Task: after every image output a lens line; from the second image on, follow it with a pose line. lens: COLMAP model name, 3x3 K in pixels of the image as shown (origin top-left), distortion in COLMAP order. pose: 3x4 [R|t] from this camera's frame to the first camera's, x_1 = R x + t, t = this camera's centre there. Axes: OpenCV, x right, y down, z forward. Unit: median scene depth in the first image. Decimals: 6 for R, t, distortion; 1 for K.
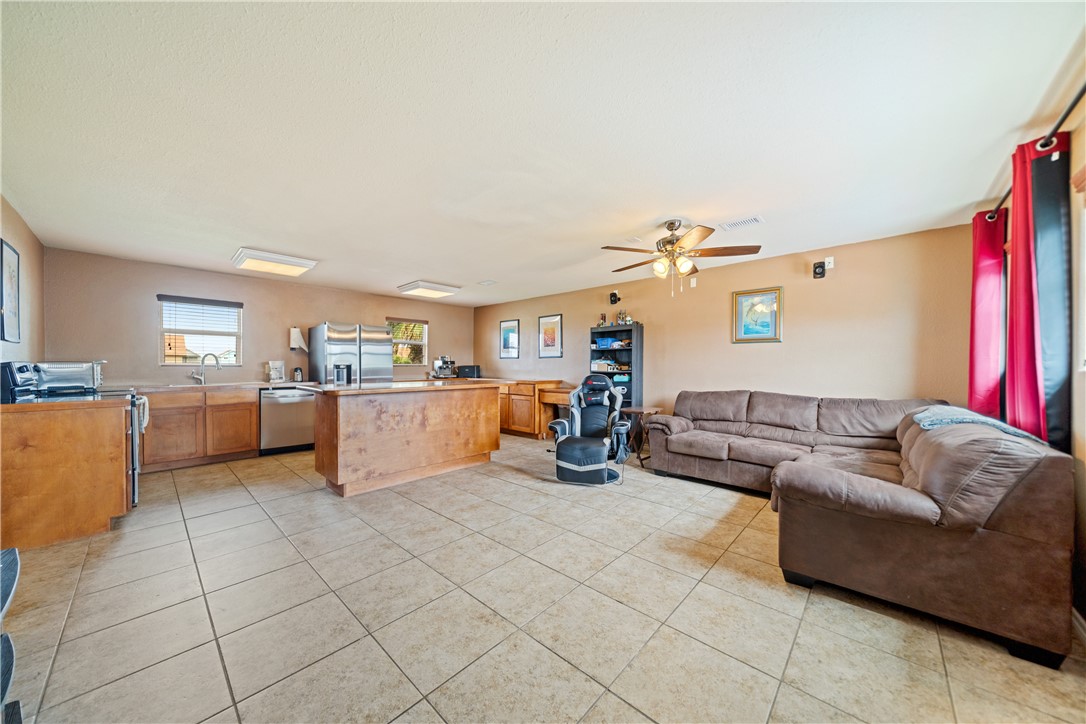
lens RADIAL K [[370.7, 0, 549.3], [0, 370.7, 369.8], [0, 0, 1]] dist [-0.000547, -0.000047]
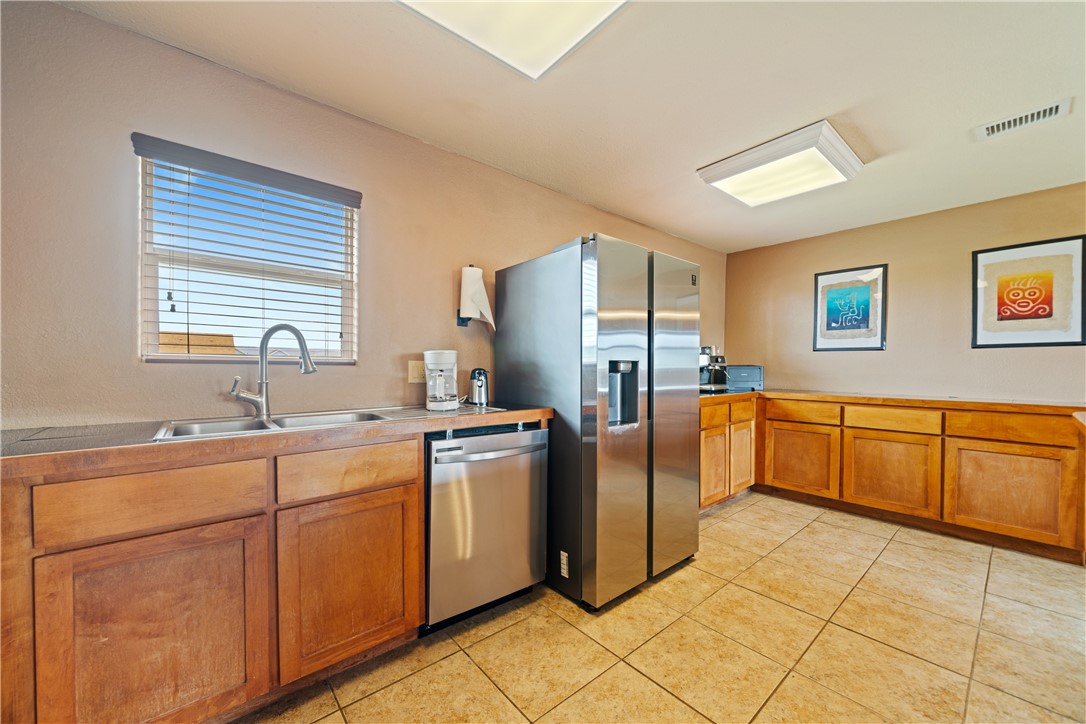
lens RADIAL K [[409.8, 0, 547.7], [0, 409.8, 371.8], [0, 0, 1]] dist [-0.002047, 0.000375]
pose [[0.992574, 0.004848, -0.121543, -0.581133], [-0.004573, 0.999986, 0.002545, -0.003848], [0.121553, -0.001970, 0.992583, 0.607473]]
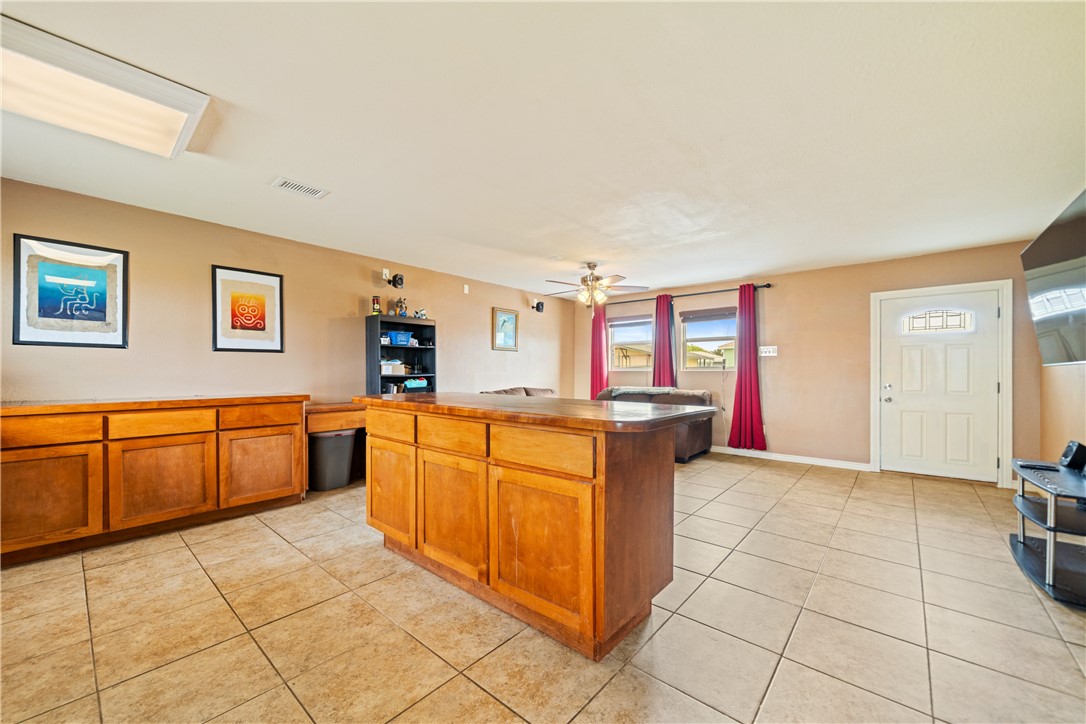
lens RADIAL K [[409.8, 0, 553.3], [0, 409.8, 371.8], [0, 0, 1]] dist [-0.002047, 0.000375]
pose [[-0.032127, -0.005867, 0.999467, -0.730933], [0.005393, 0.999967, 0.006043, -0.006393], [-0.999469, 0.005584, -0.032094, 0.741573]]
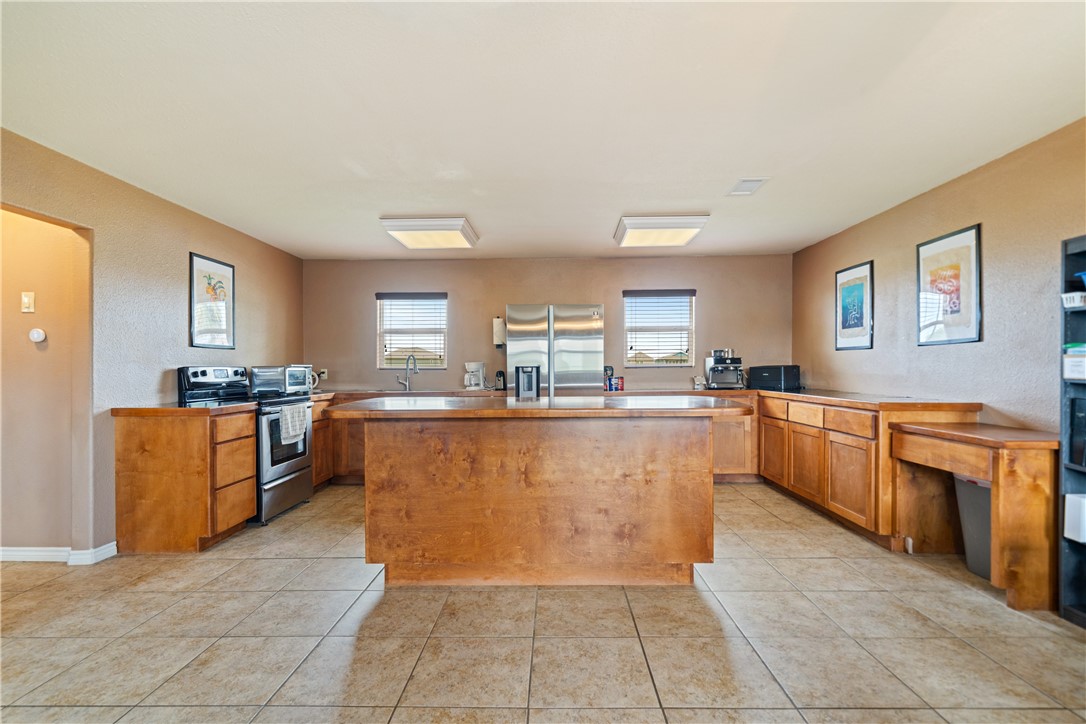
lens RADIAL K [[506.7, 0, 542.4], [0, 506.7, 369.4], [0, 0, 1]] dist [0.001481, -0.000117]
pose [[0.654795, -0.004374, -0.755794, 0.156782], [-0.000030, 0.999983, -0.005813, -0.002849], [0.755806, 0.003829, 0.654784, 0.415915]]
